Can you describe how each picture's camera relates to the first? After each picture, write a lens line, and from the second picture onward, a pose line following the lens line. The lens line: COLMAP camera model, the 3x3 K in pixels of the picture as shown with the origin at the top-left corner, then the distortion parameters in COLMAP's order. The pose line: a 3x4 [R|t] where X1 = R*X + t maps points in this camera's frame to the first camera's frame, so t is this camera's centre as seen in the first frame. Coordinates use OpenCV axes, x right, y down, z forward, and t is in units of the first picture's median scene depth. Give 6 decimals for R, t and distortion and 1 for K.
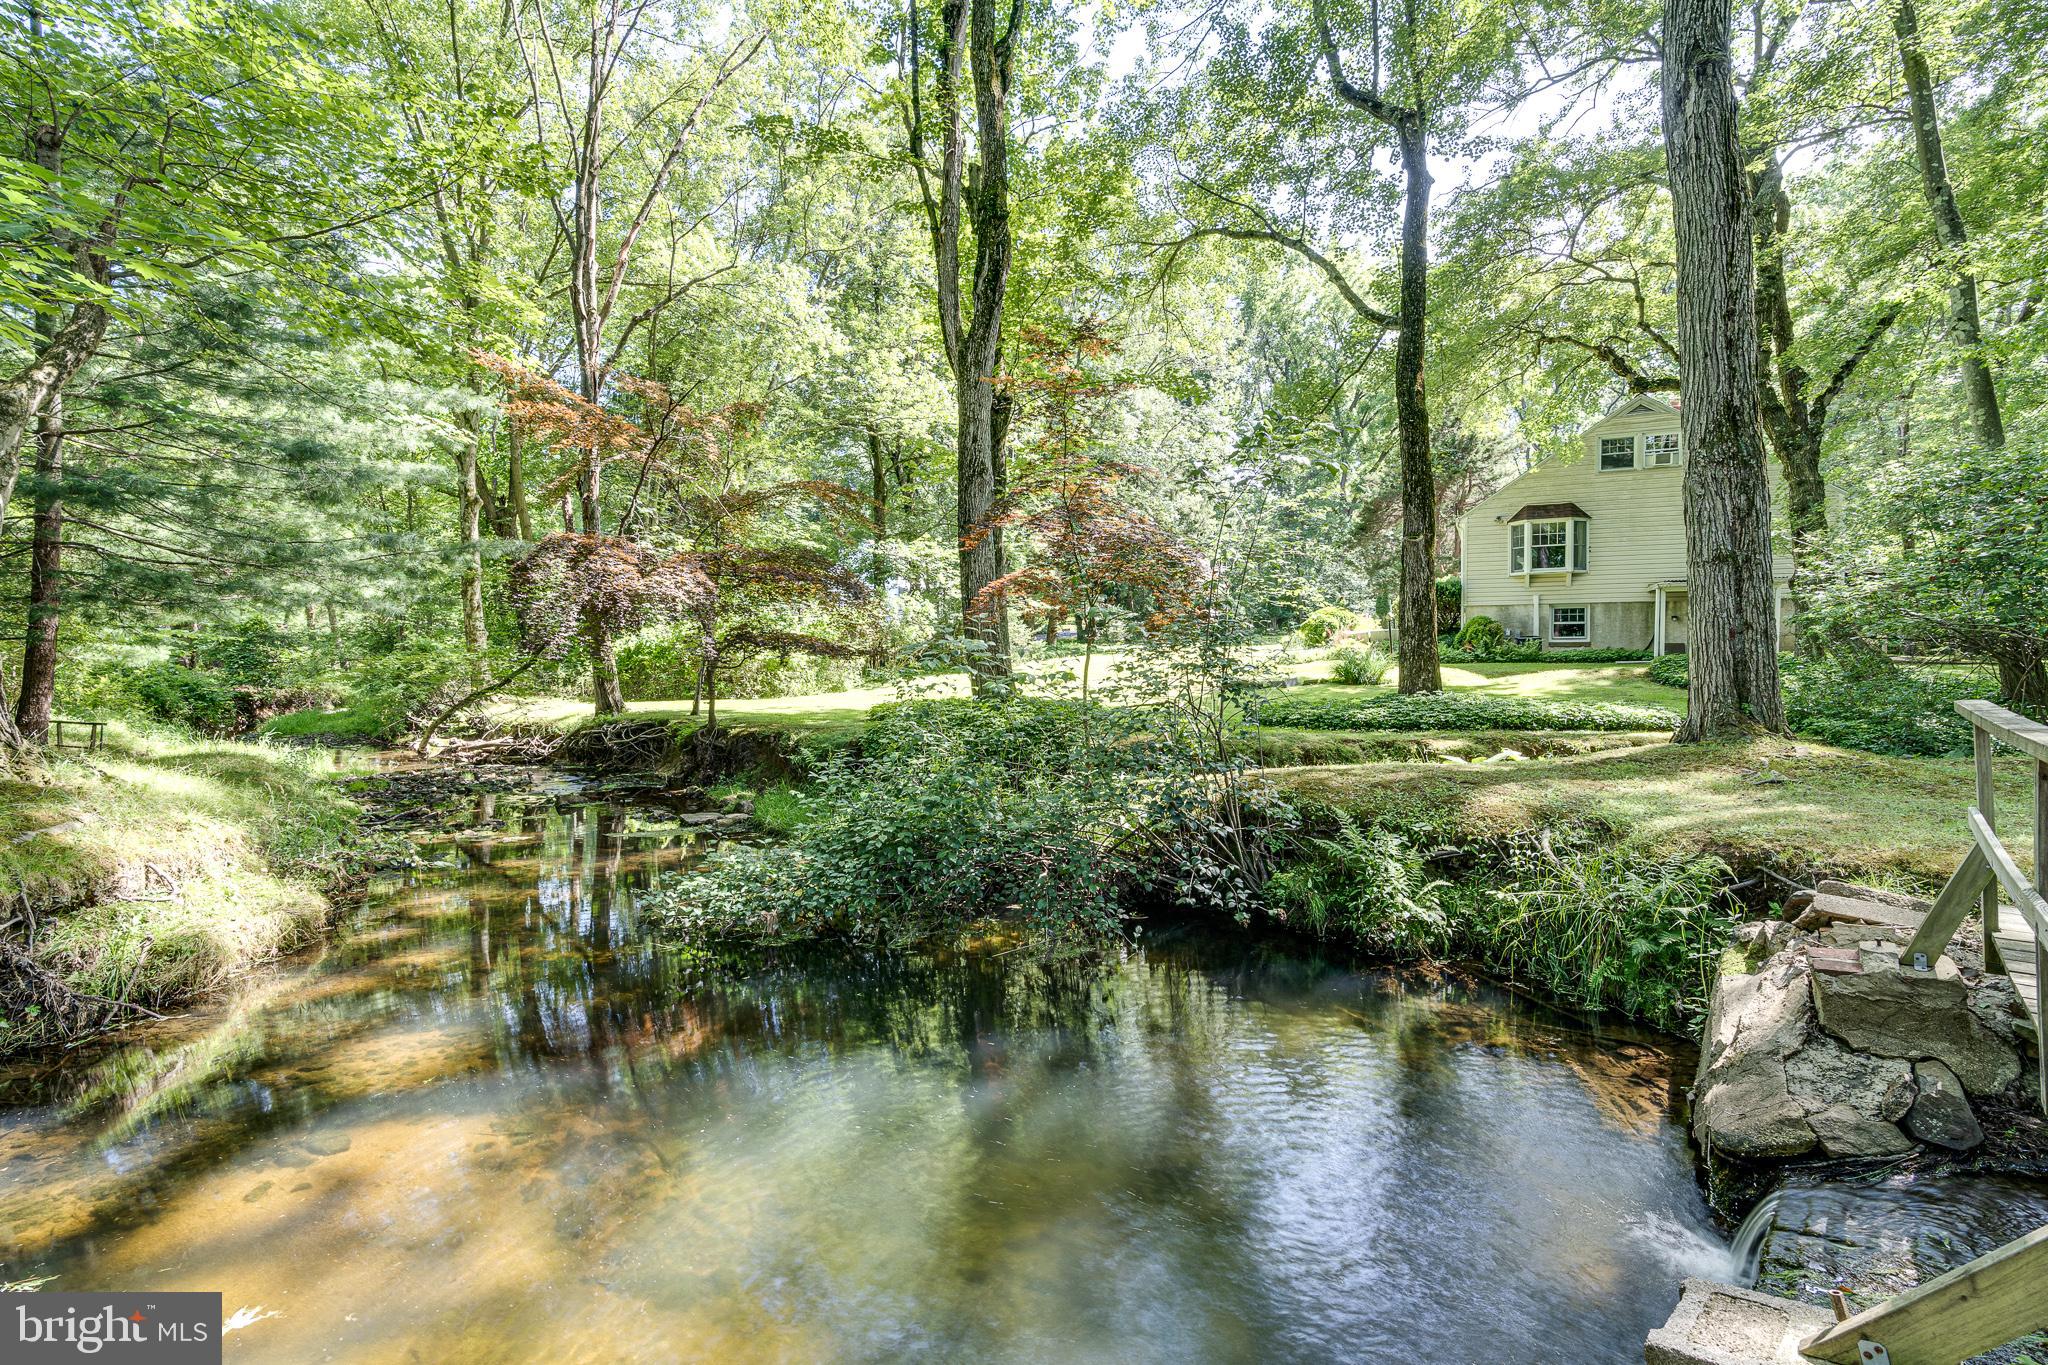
lens RADIAL K [[964.3, 0, 1024.0], [0, 964.3, 682.5], [0, 0, 1]] dist [-0.000248, -0.000062]
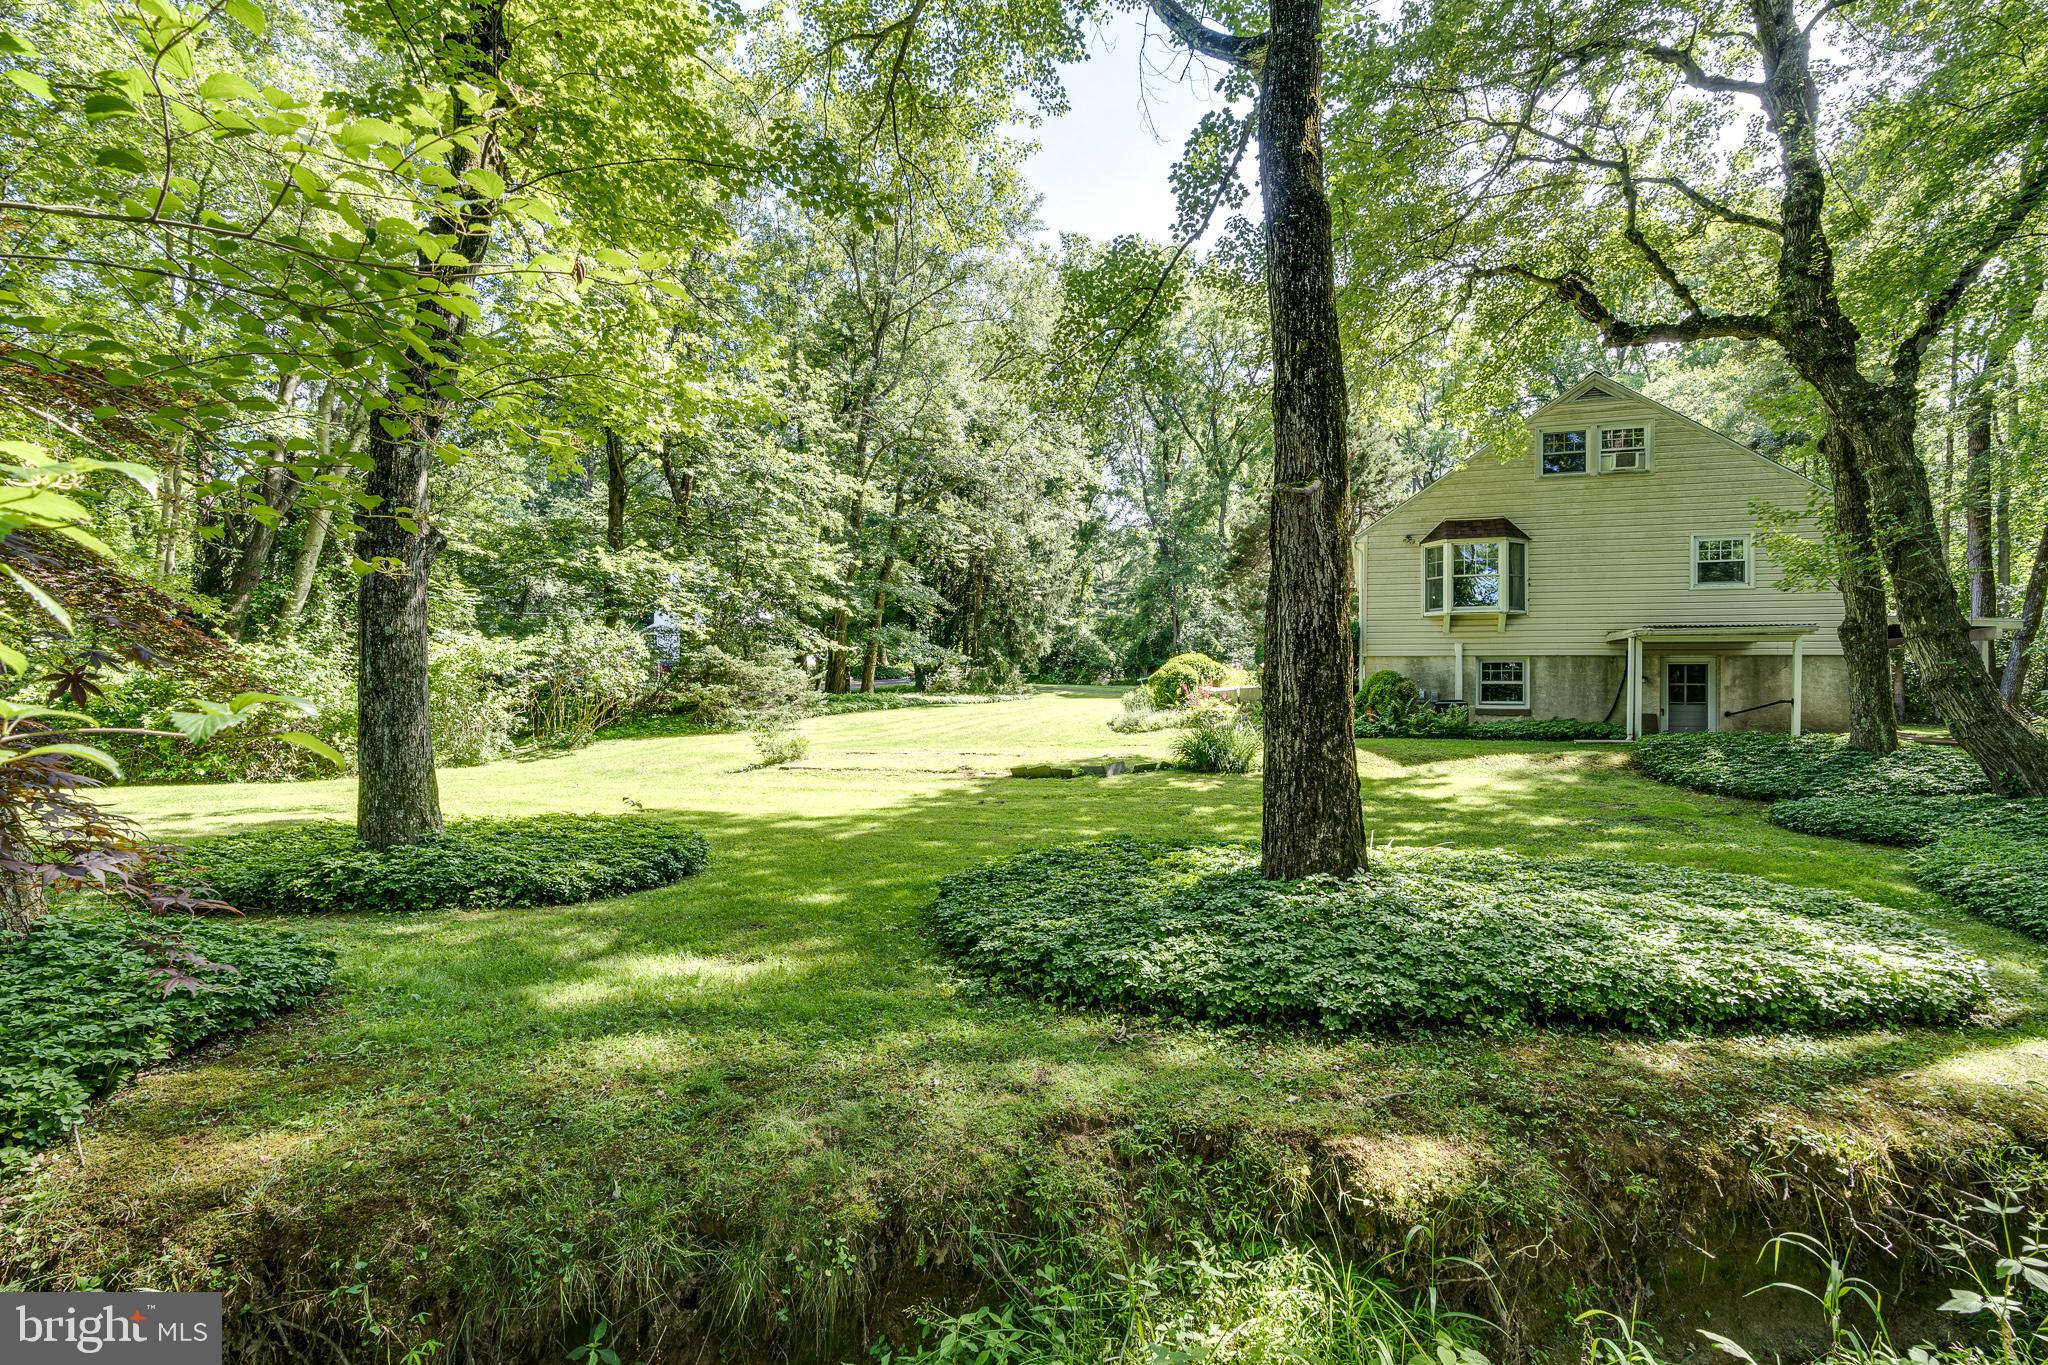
lens RADIAL K [[964.3, 0, 1024.0], [0, 964.3, 682.5], [0, 0, 1]] dist [-0.000248, -0.000062]
pose [[0.993913, 0.017549, 0.108758, 0.128711], [-0.012789, 0.998936, -0.044313, -0.025246], [-0.109420, 0.042653, 0.993080, 0.319340]]
